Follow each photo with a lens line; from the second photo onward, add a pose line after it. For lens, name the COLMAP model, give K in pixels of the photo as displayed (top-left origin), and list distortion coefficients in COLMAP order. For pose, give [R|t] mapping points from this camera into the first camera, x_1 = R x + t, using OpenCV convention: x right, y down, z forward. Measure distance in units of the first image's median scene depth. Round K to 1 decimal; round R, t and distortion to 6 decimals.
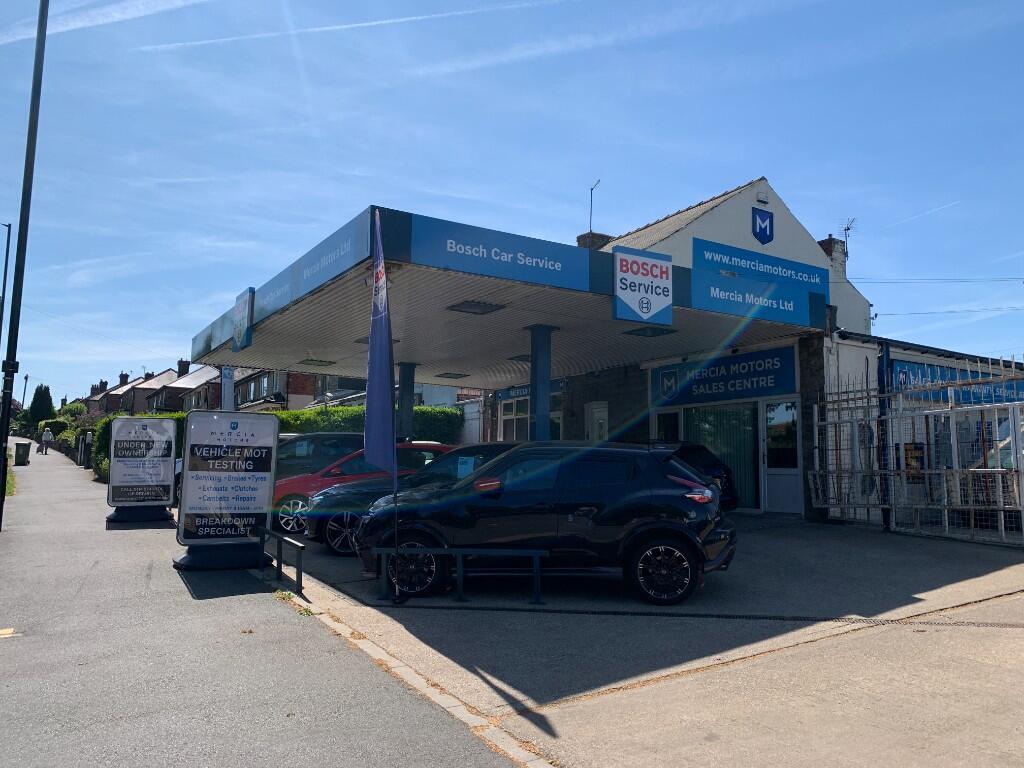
lens RADIAL K [[785.1, 0, 505.3], [0, 785.1, 382.7], [0, 0, 1]] dist [0.046503, -0.049248]
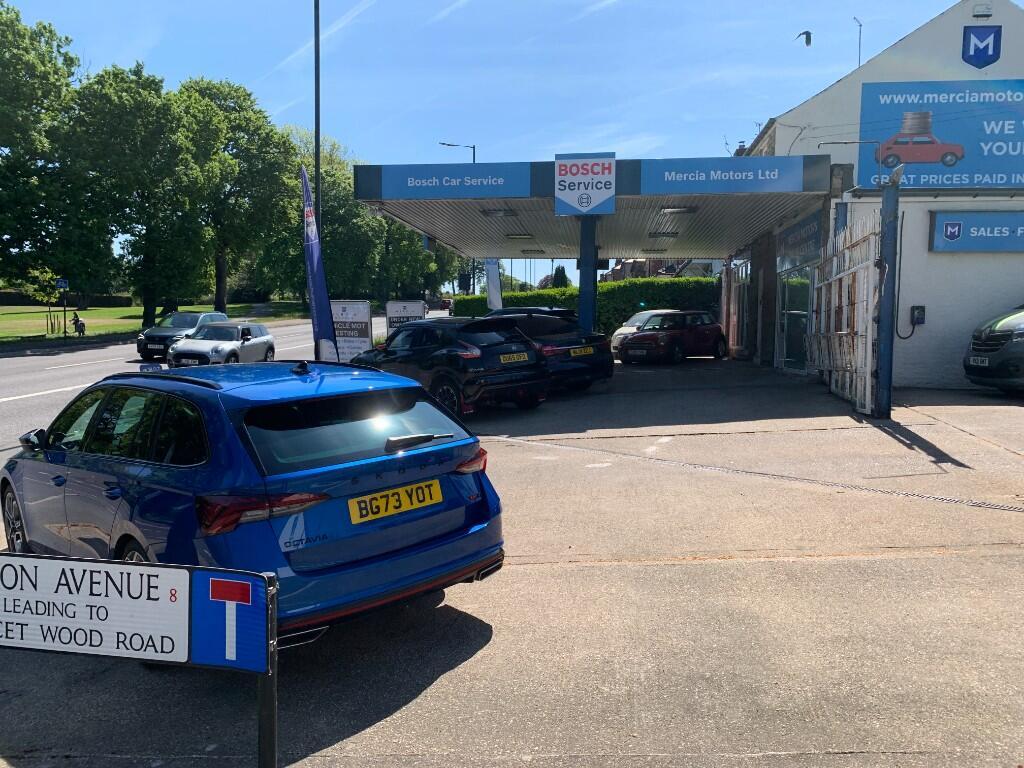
lens RADIAL K [[785.1, 0, 505.3], [0, 785.1, 382.7], [0, 0, 1]] dist [0.046503, -0.049248]
pose [[0.779976, 0.032683, -0.624956, 0.688551], [0.074973, 0.986563, 0.145164, -0.004754], [0.621303, -0.160079, 0.767045, -0.044917]]
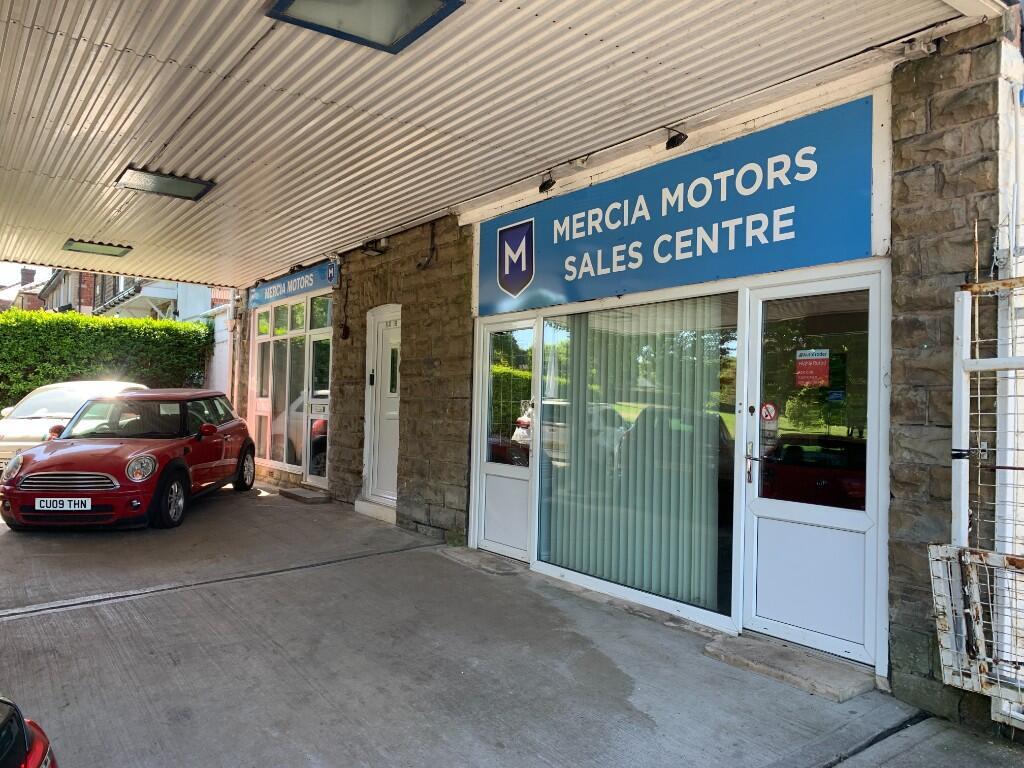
lens RADIAL K [[785.1, 0, 505.3], [0, 785.1, 382.7], [0, 0, 1]] dist [0.046503, -0.049248]
pose [[0.997619, 0.010361, 0.068184, 0.212419], [-0.016616, 0.995637, 0.091819, 0.034843], [-0.066935, -0.092733, 0.993439, 0.712773]]
